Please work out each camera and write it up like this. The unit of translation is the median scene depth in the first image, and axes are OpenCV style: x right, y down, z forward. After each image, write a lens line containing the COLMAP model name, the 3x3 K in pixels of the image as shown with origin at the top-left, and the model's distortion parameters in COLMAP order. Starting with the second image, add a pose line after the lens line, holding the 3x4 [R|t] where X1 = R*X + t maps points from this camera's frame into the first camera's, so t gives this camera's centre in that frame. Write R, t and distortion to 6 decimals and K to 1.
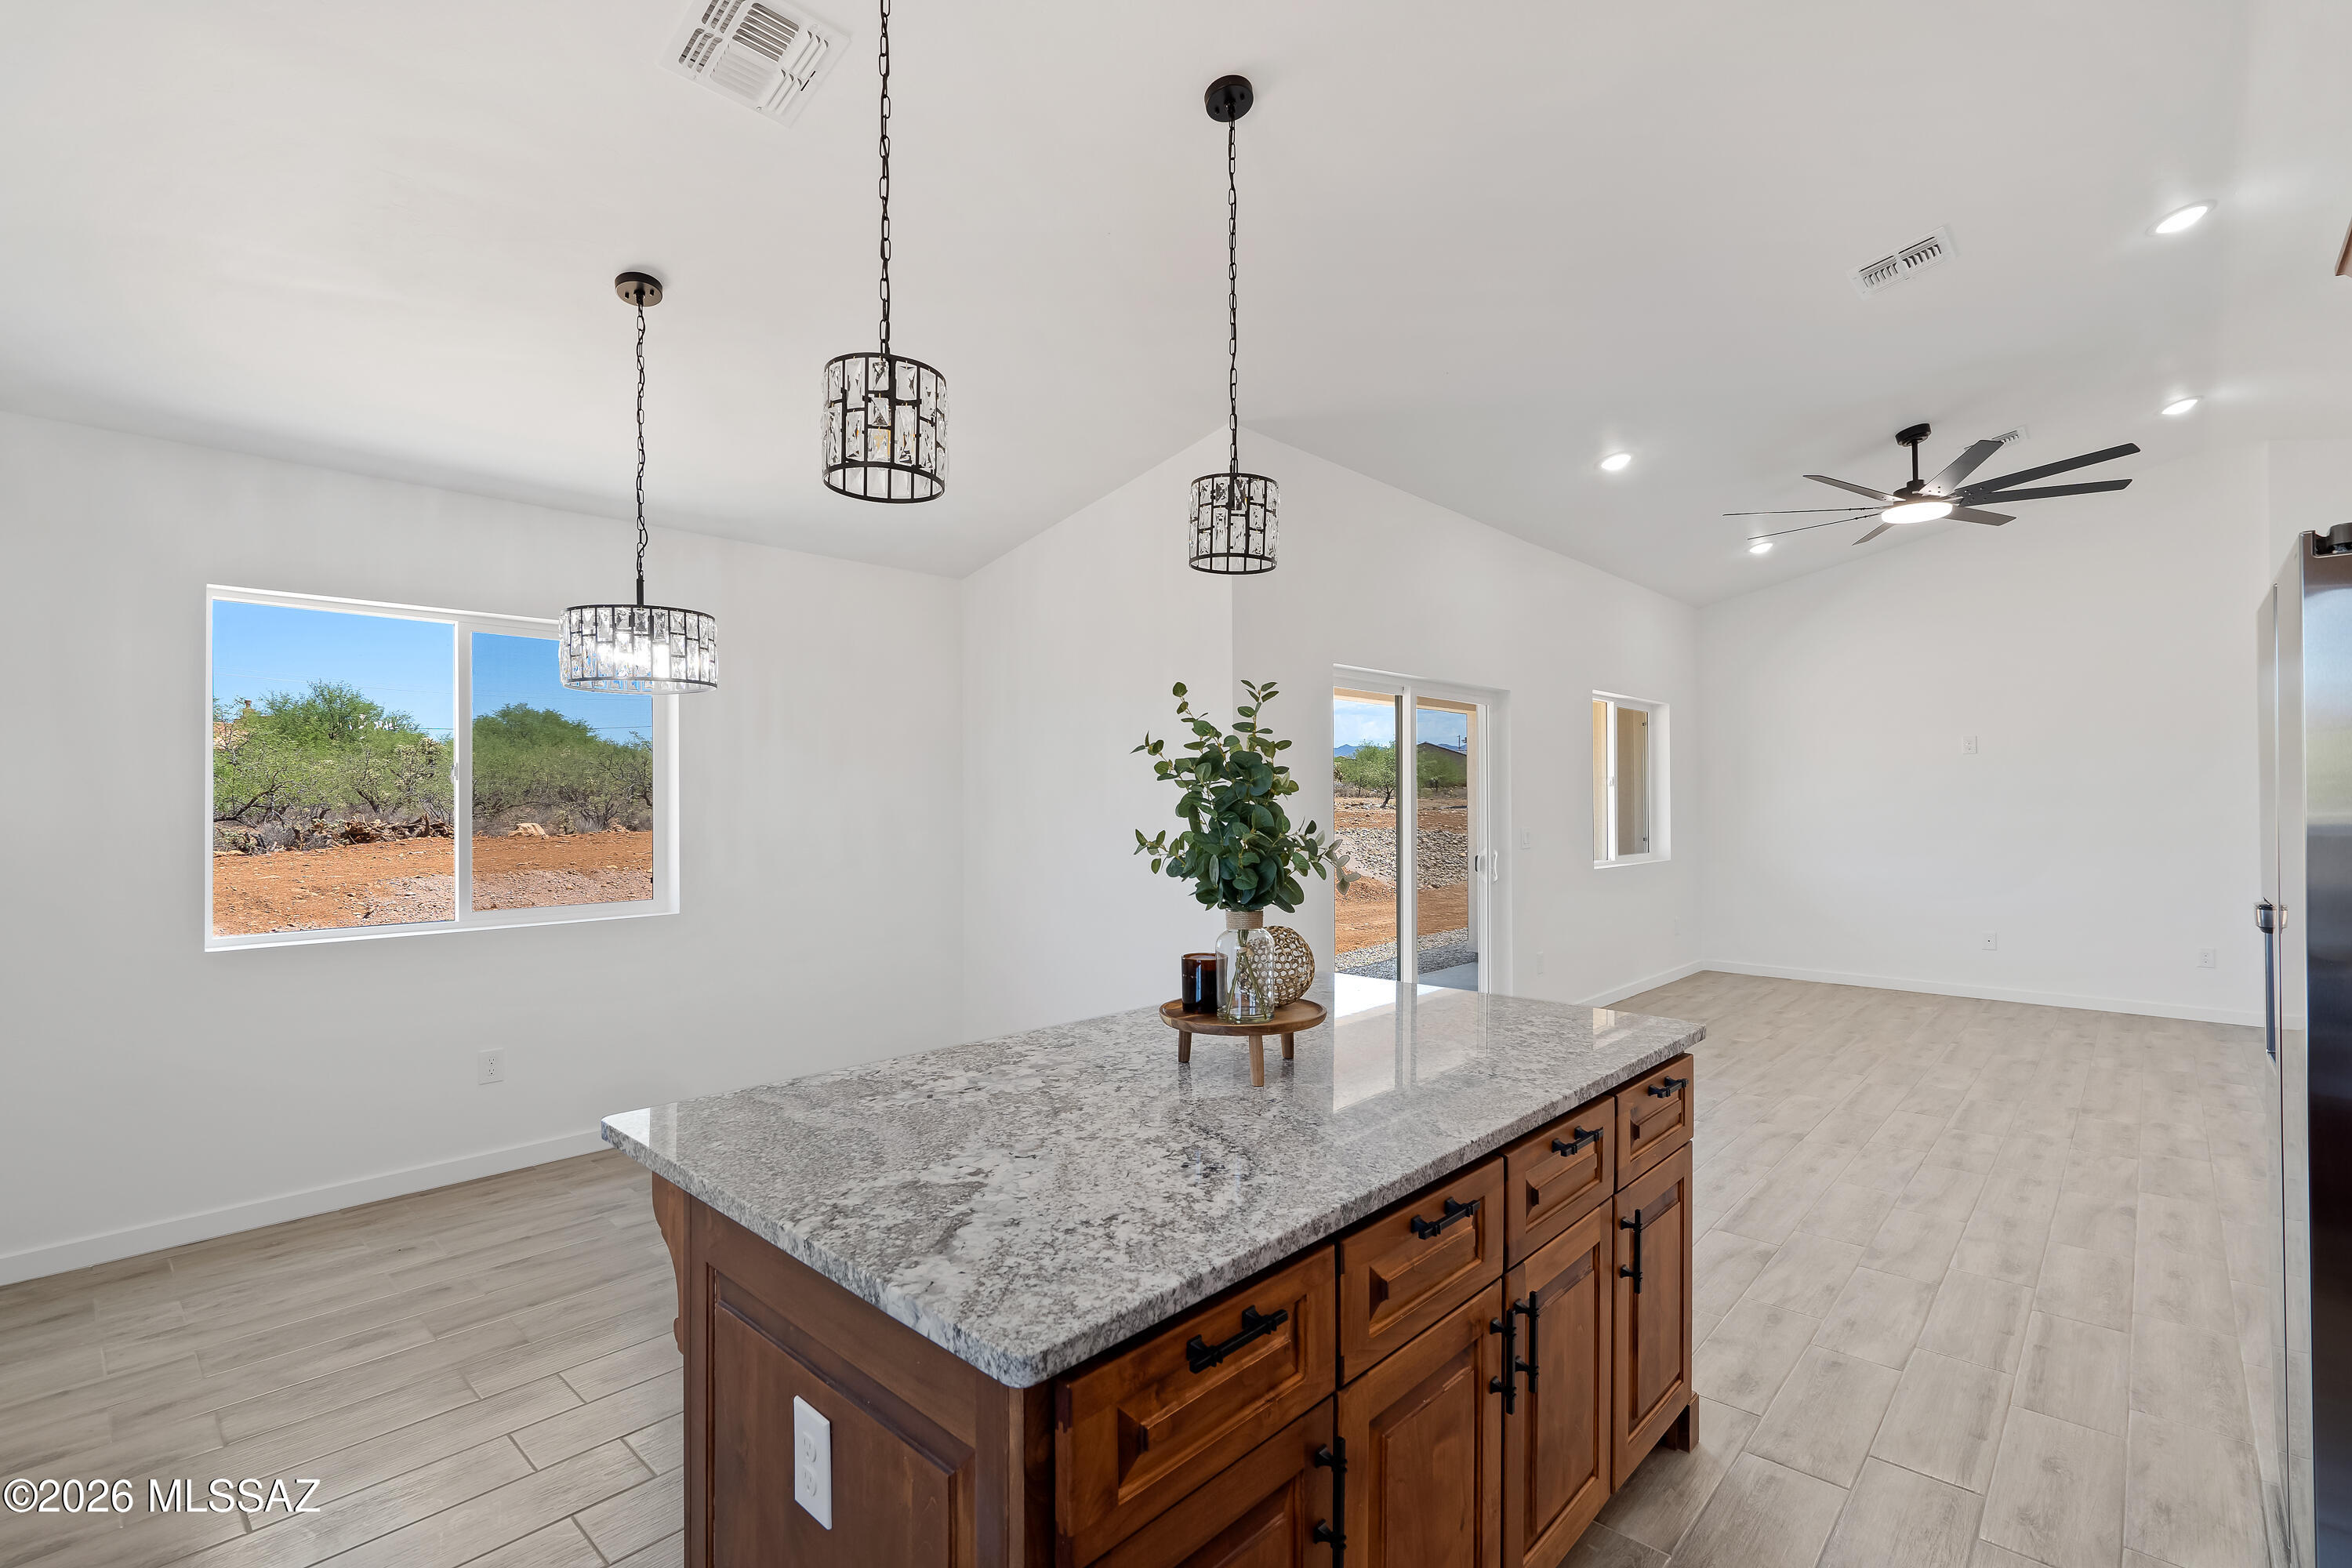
lens RADIAL K [[1076.3, 0, 1171.6], [0, 1076.3, 793.9], [0, 0, 1]] dist [-0.001827, 0.001515]
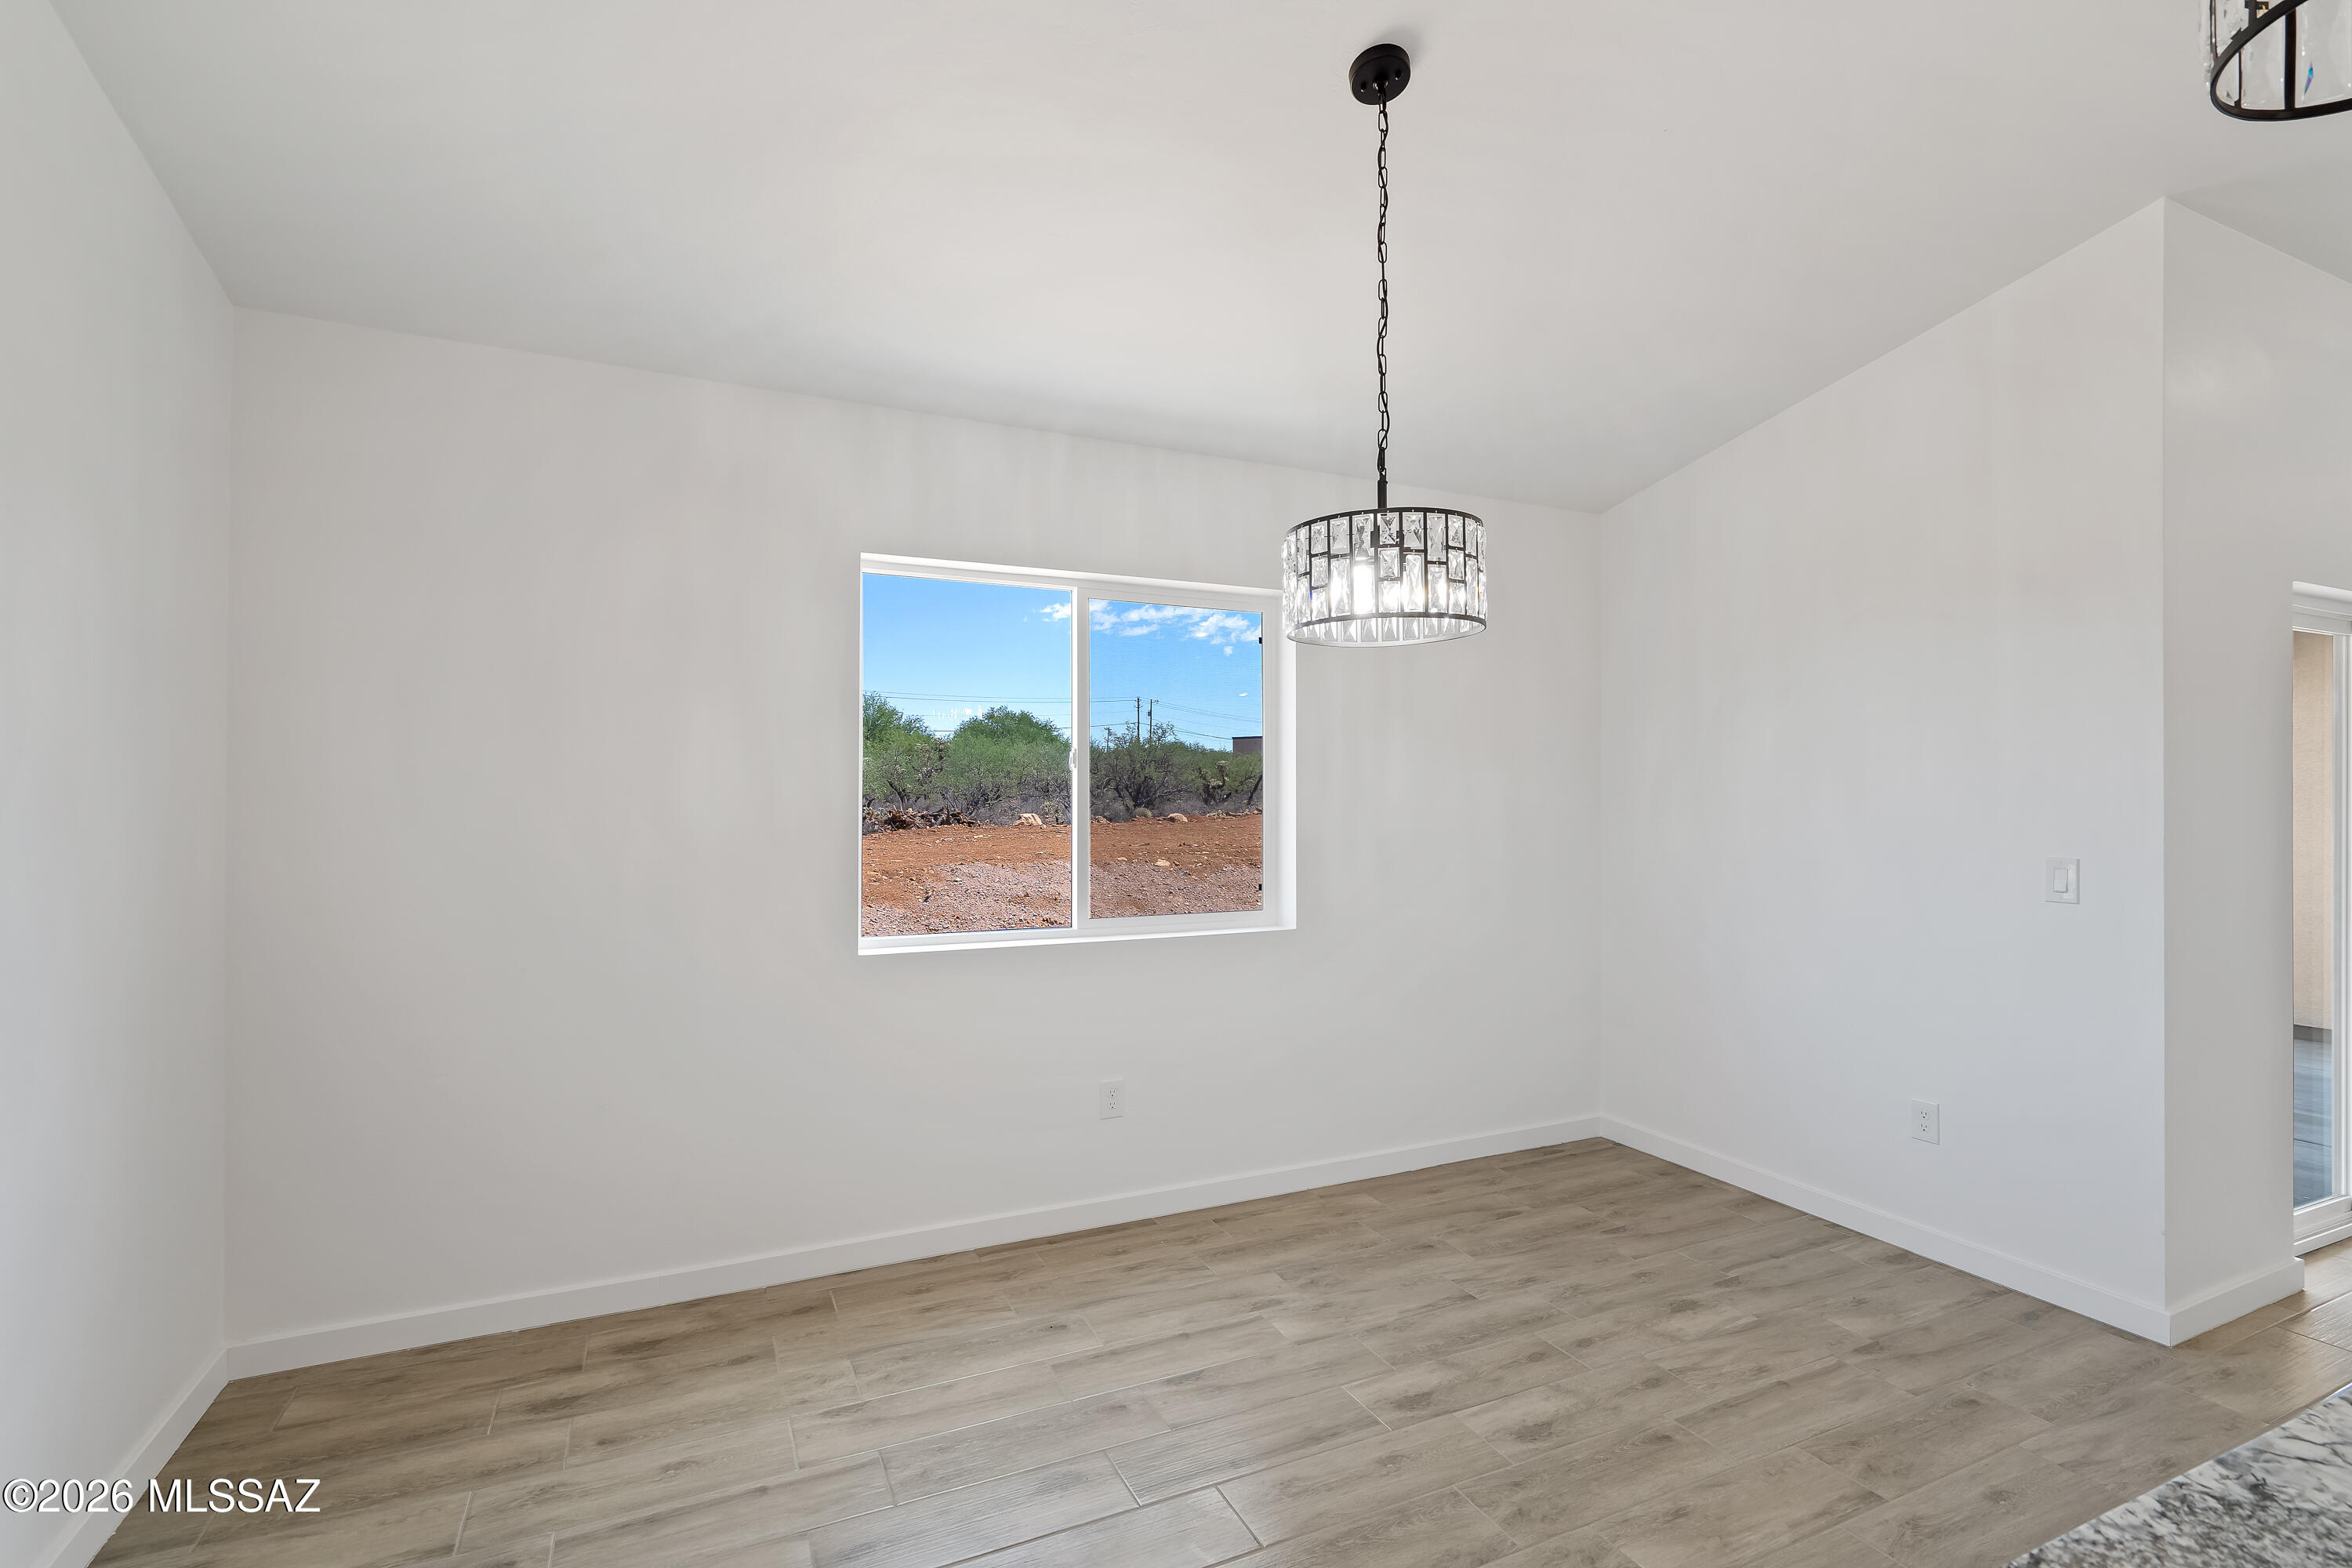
lens RADIAL K [[1076.3, 0, 1163.4], [0, 1076.3, 787.2], [0, 0, 1]] dist [-0.001827, 0.001515]
pose [[0.926490, 0.005376, -0.376280, -0.280737], [-0.006230, 0.999980, -0.001055, 0.004365], [0.376267, 0.003321, 0.926505, 0.222653]]
